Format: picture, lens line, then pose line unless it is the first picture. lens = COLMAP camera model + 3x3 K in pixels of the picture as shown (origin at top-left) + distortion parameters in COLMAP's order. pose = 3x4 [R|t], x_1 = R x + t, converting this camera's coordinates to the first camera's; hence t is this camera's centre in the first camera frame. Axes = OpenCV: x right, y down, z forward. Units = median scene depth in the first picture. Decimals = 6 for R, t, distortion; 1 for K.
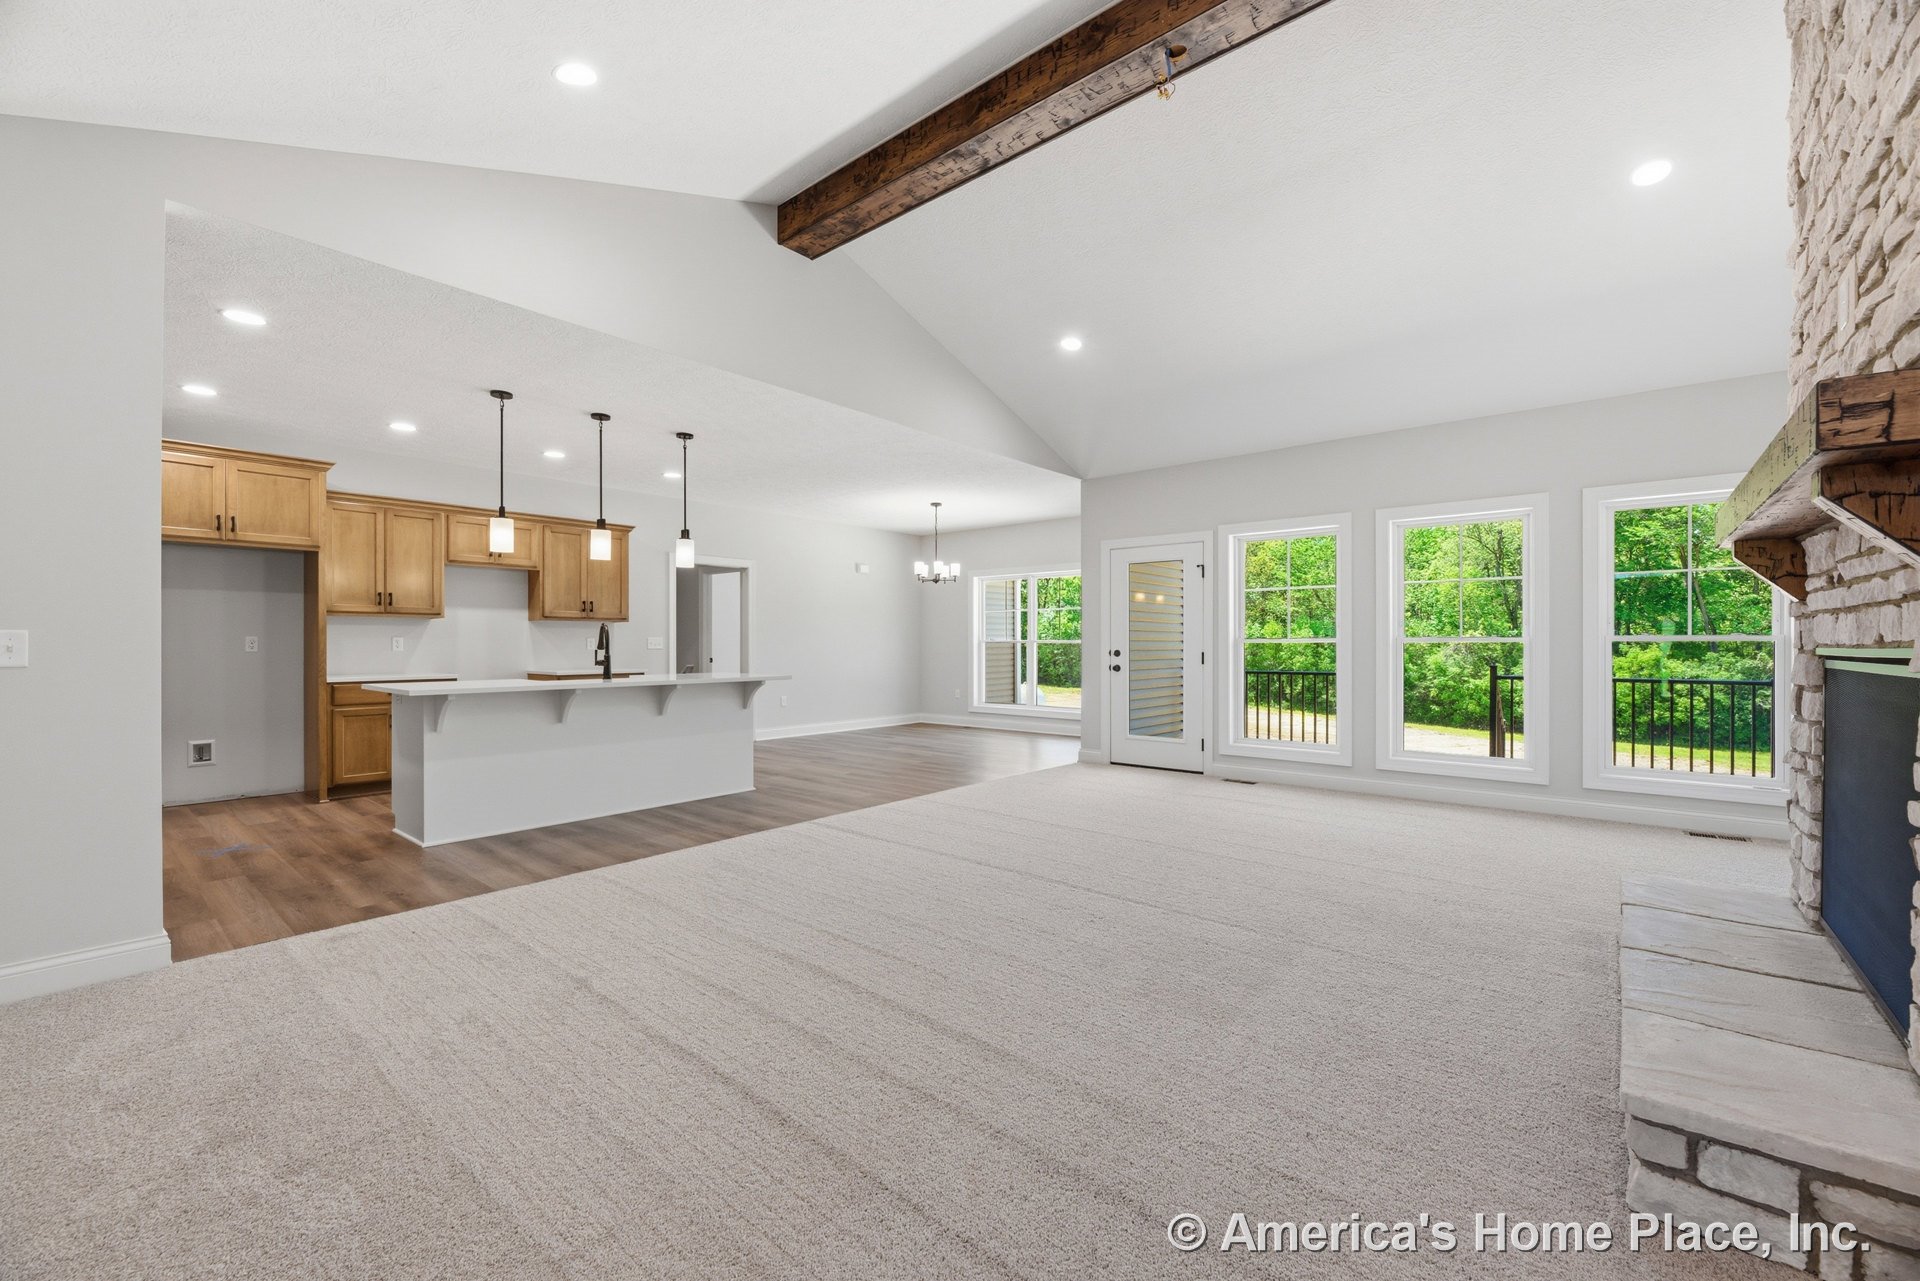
lens RADIAL K [[777.4, 0, 959.7], [0, 777.4, 645.1], [0, 0, 1]] dist [-0.001613, -0.001831]
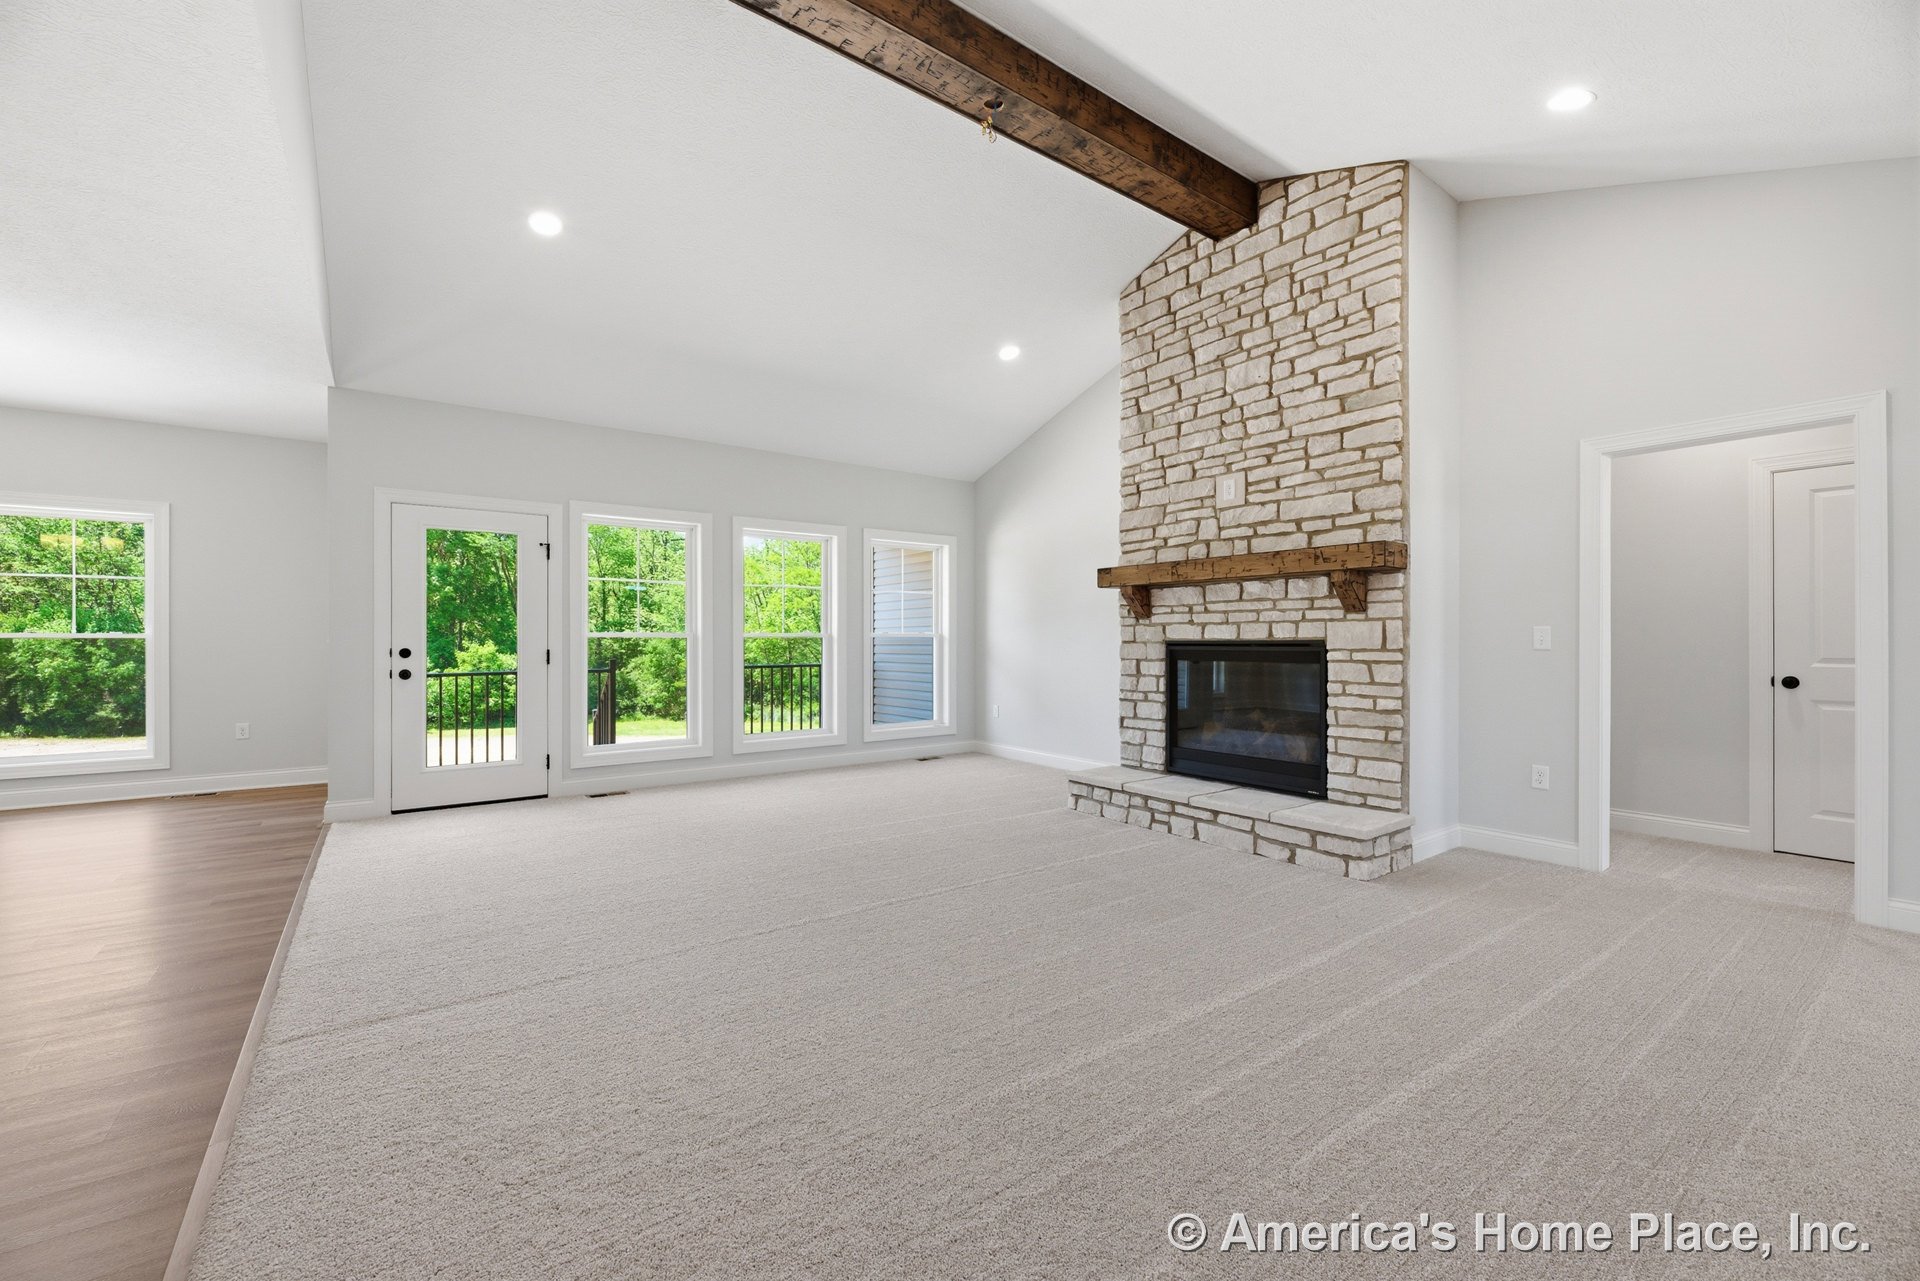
lens RADIAL K [[777.4, 0, 963.7], [0, 777.4, 639.8], [0, 0, 1]] dist [-0.001613, -0.001831]
pose [[0.232151, -0.000327, 0.972680, -0.360954], [0.002533, 0.999997, -0.000268, -0.000064], [-0.972676, 0.002526, 0.232151, 0.350694]]
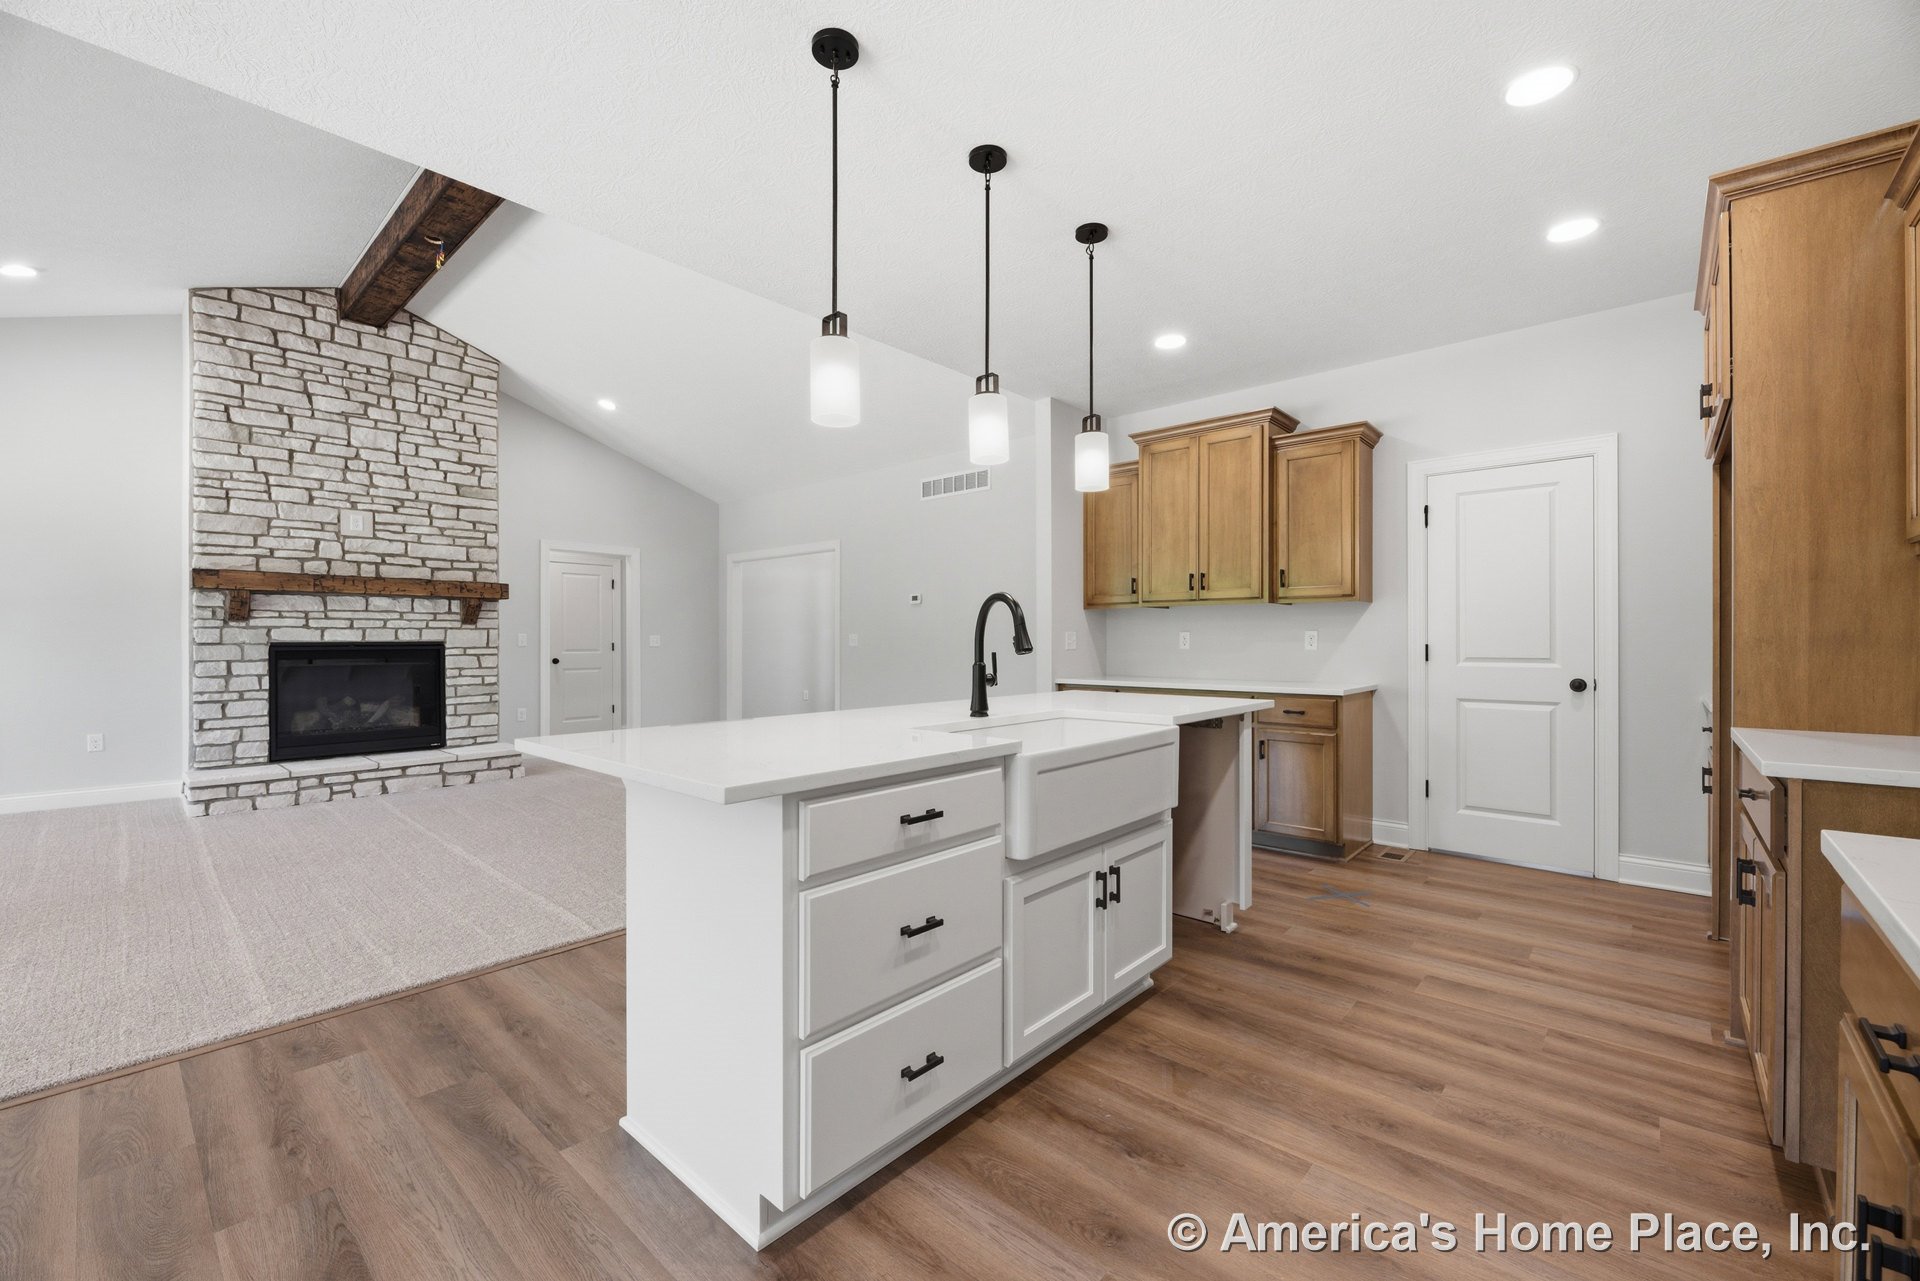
lens RADIAL K [[777.4, 0, 957.4], [0, 777.4, 640.9], [0, 0, 1]] dist [-0.001613, -0.001831]
pose [[-0.999530, 0.000728, 0.030640, -0.338709], [0.000823, 0.999995, 0.003084, -0.002280], [-0.030638, 0.003108, -0.999526, 1.089977]]
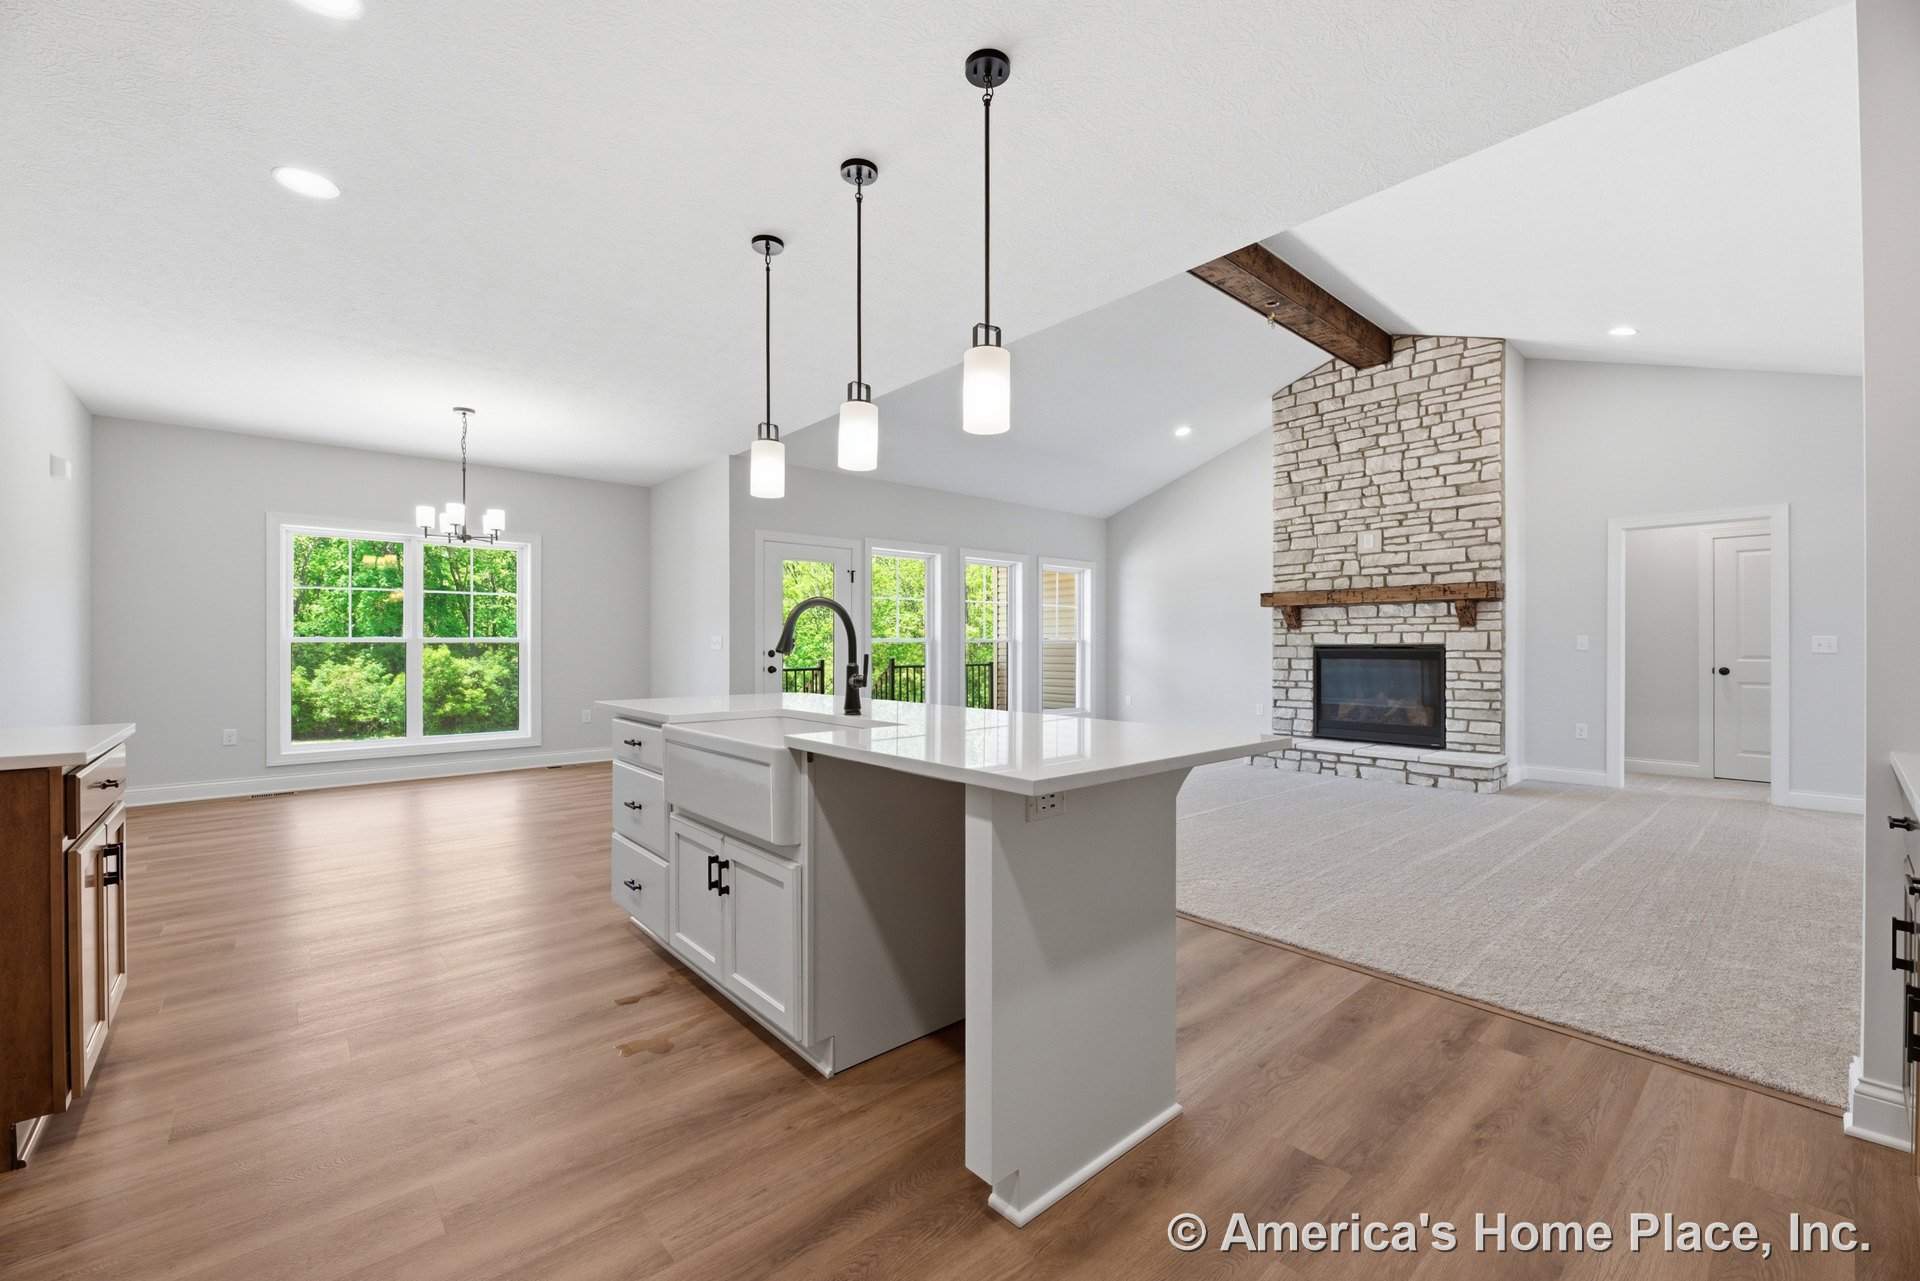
lens RADIAL K [[777.4, 0, 962.9], [0, 777.4, 644.9], [0, 0, 1]] dist [-0.001613, -0.001831]
pose [[0.144201, -0.000934, 0.989548, -0.690140], [0.001768, 0.999998, 0.000686, -0.000286], [-0.989547, 0.001651, 0.144203, 0.640559]]
